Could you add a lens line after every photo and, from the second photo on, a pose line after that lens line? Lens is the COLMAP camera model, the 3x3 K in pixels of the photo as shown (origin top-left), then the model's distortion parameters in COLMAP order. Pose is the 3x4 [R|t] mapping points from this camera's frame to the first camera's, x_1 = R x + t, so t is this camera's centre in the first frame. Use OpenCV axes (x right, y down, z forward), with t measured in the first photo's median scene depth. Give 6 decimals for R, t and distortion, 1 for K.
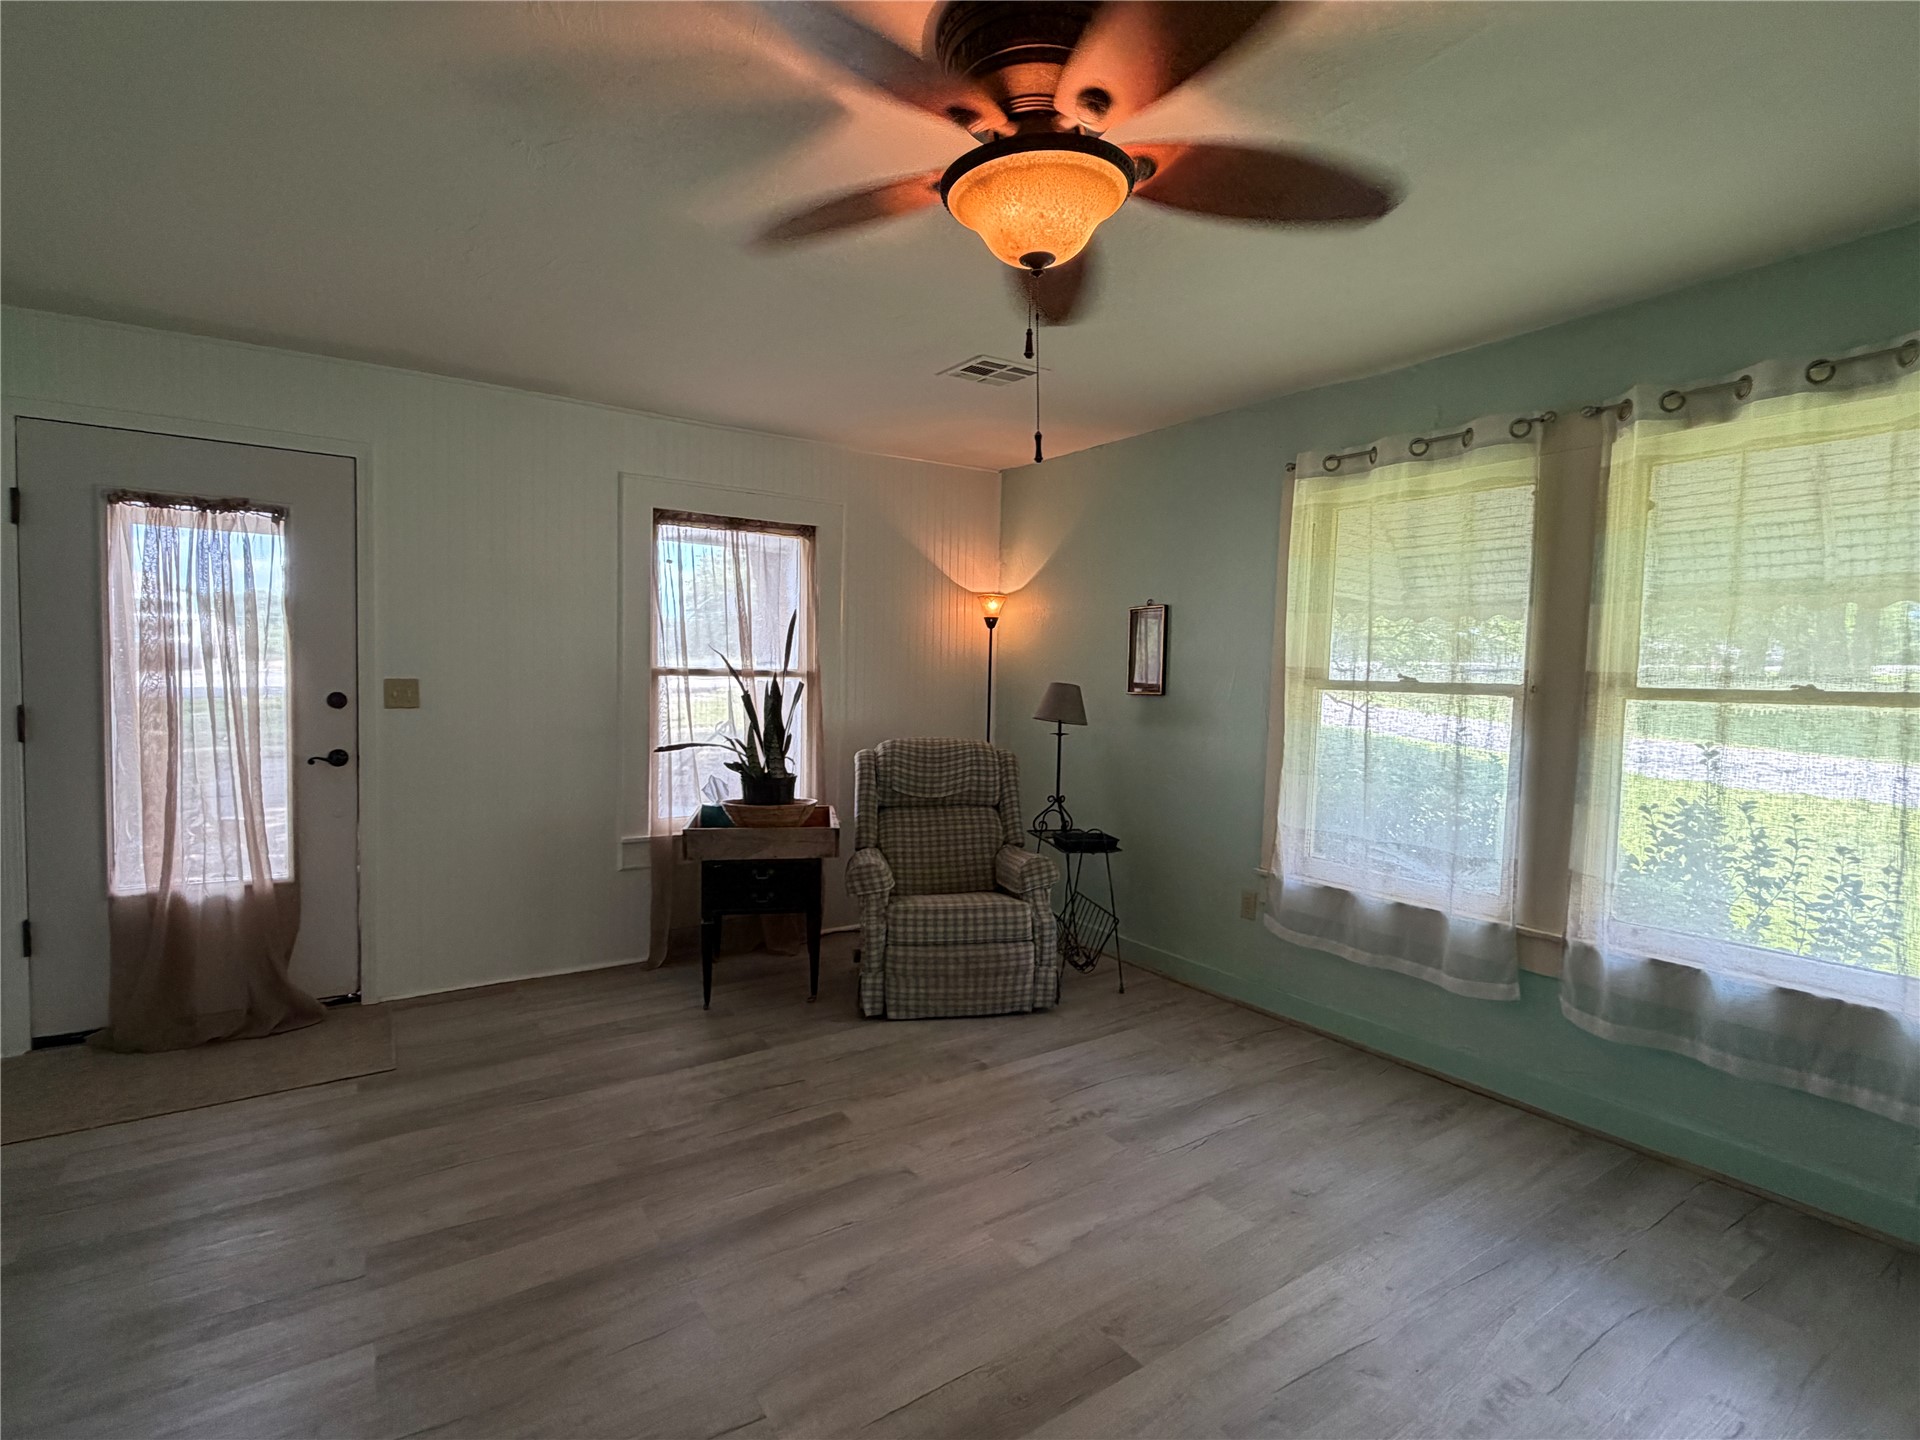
lens RADIAL K [[925.6, 0, 956.1], [0, 925.6, 722.9], [0, 0, 1]] dist [0.000706, -0.000428]
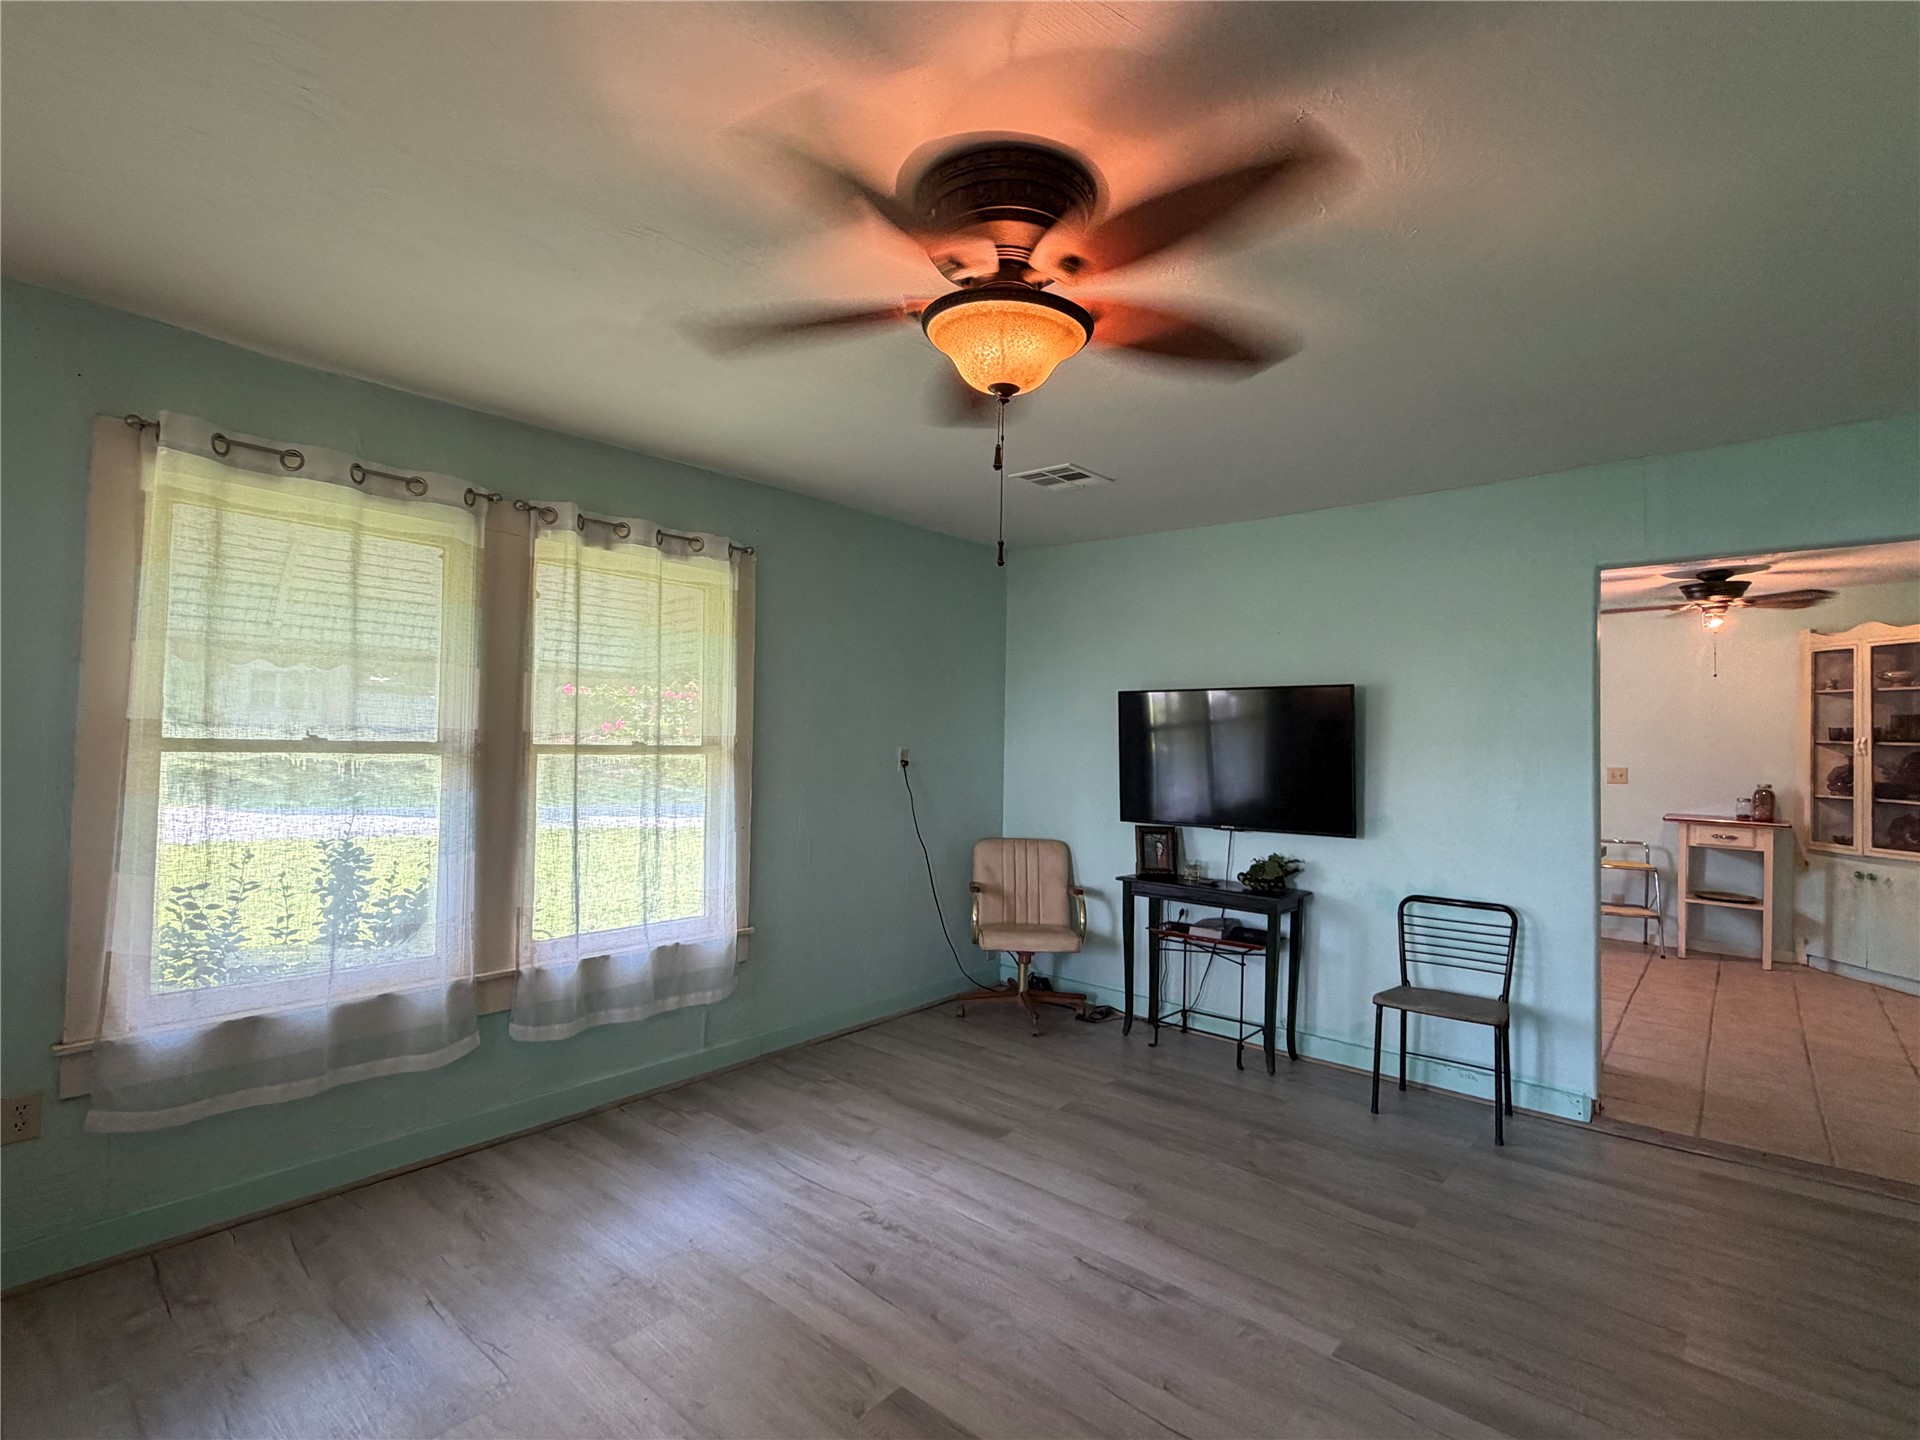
lens RADIAL K [[925.6, 0, 952.4], [0, 925.6, 723.5], [0, 0, 1]] dist [0.000706, -0.000428]
pose [[-0.257205, 0.001220, 0.966356, -0.538569], [0.032657, 0.999439, 0.007430, -0.053376], [-0.965805, 0.033469, -0.257100, 0.748744]]
